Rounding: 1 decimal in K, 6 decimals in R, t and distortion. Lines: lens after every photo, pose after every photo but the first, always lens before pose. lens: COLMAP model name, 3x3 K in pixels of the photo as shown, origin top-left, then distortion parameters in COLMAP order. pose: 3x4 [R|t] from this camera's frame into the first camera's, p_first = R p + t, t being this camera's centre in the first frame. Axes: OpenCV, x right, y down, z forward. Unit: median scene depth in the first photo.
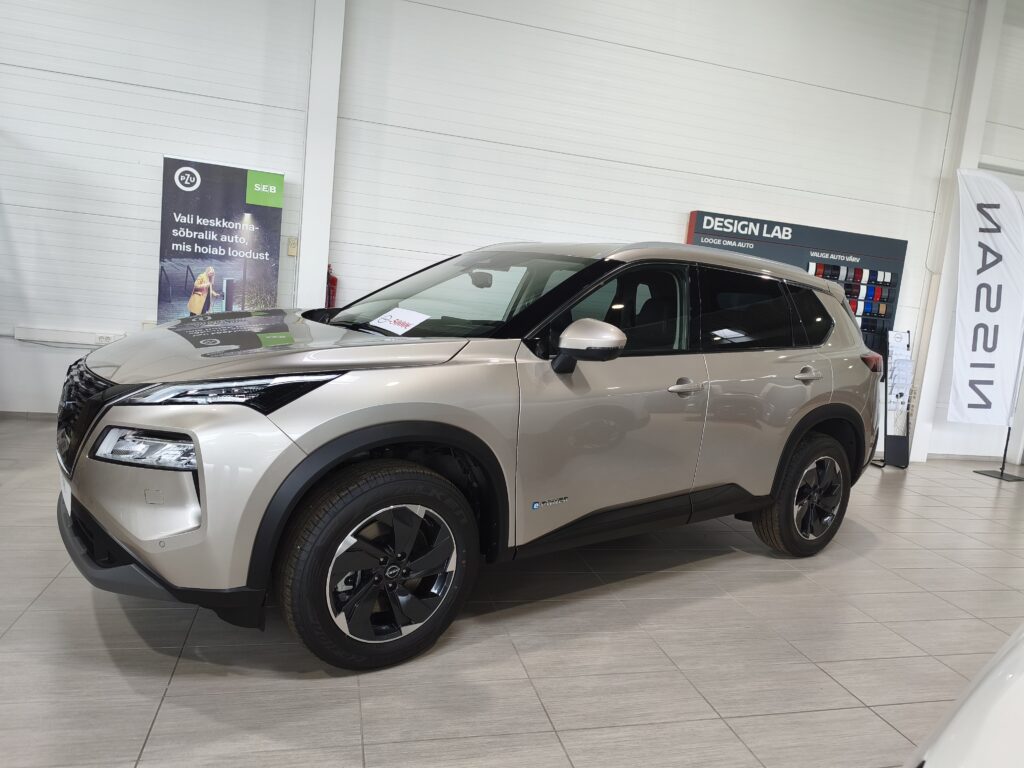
lens RADIAL K [[688.7, 0, 516.1], [0, 688.7, 390.7], [0, 0, 1]] dist [0.001389, -0.015892]
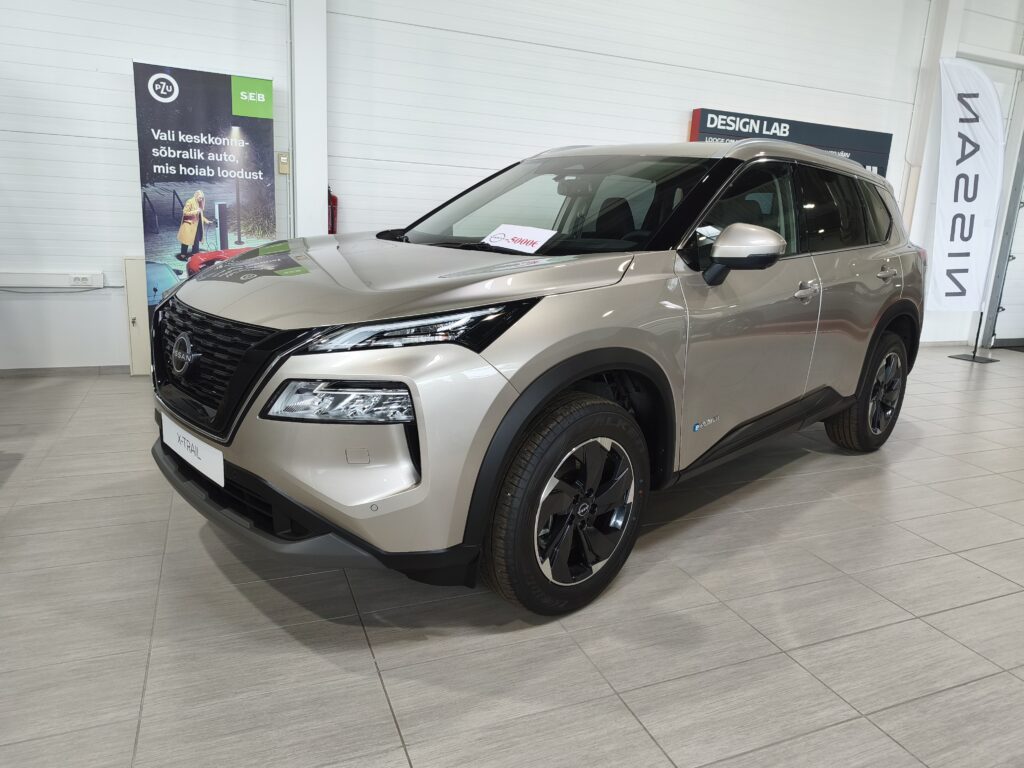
lens RADIAL K [[688.7, 0, 519.9], [0, 688.7, 384.3], [0, 0, 1]] dist [0.001389, -0.015892]
pose [[0.989766, -0.079250, 0.118671, -0.212175], [0.065385, 0.991037, 0.116489, -0.011984], [-0.126839, -0.107537, 0.986077, 0.063675]]
